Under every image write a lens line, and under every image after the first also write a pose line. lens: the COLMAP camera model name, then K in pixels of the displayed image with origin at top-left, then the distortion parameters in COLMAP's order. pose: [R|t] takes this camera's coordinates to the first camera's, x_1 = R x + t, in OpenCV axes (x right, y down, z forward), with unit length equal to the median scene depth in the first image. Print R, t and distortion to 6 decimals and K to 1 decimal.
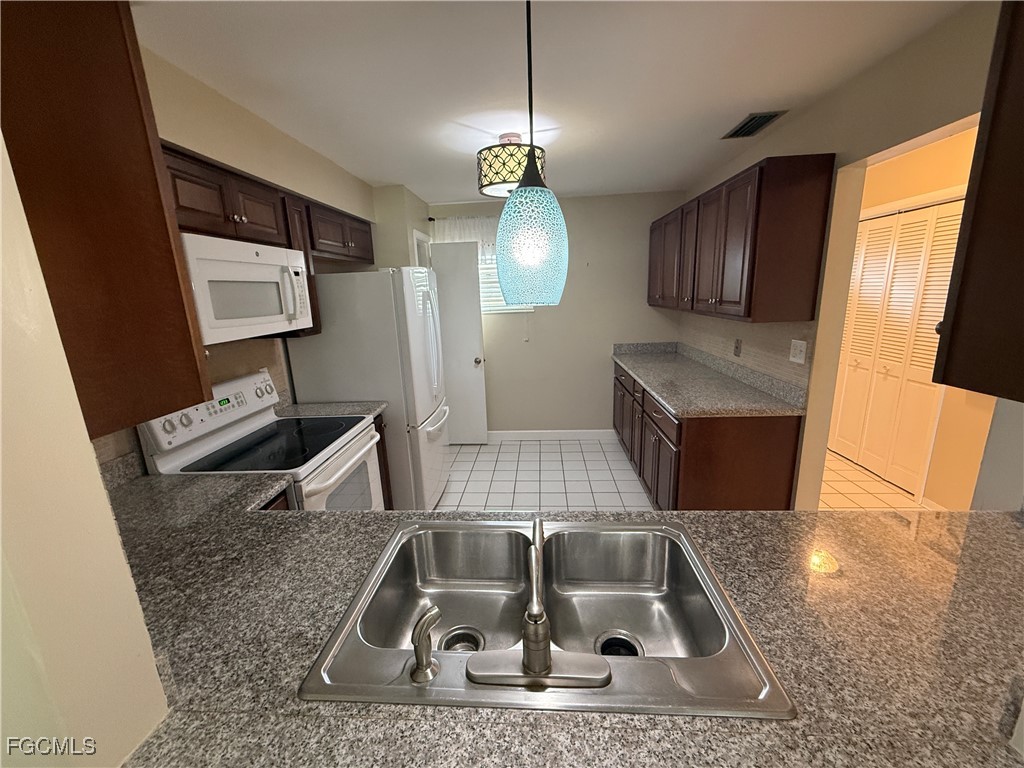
lens RADIAL K [[408.9, 0, 511.8], [0, 408.9, 384.5], [0, 0, 1]] dist [-0.000606, -0.000052]
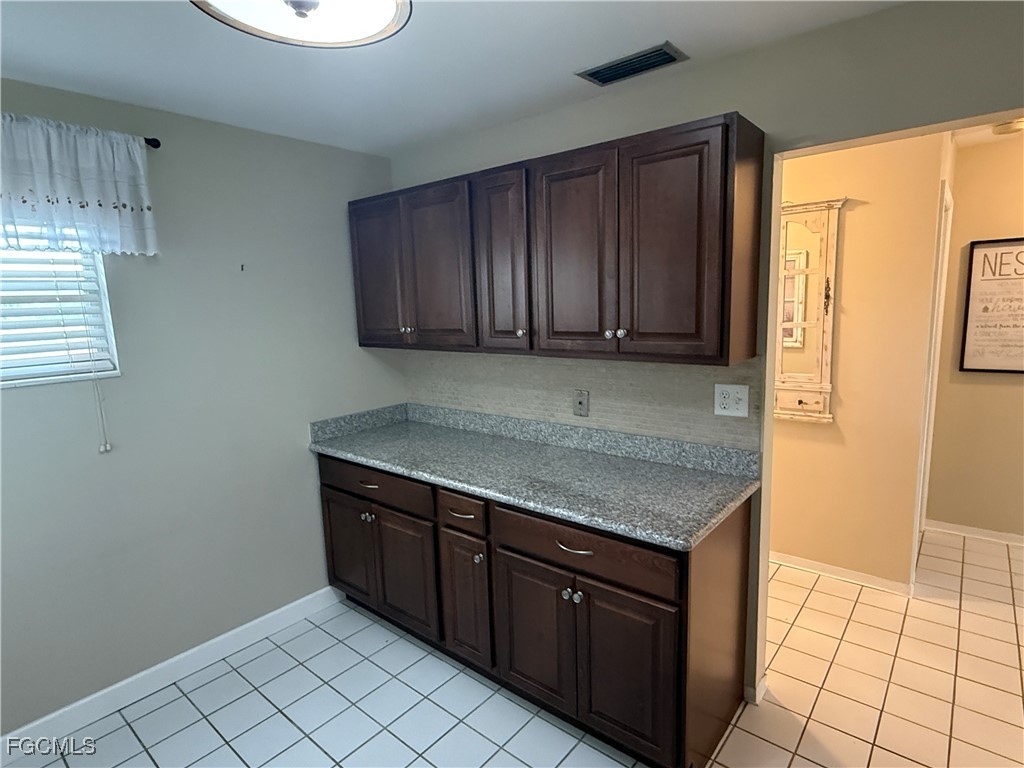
lens RADIAL K [[550.0, 0, 512.2], [0, 550.0, 384.6], [0, 0, 1]] dist [0.001883, 0.000140]
pose [[0.591059, -0.103401, 0.799973, -0.221545], [0.191643, 0.981354, -0.014750, -0.130649], [-0.783532, 0.162027, 0.599854, 0.566701]]
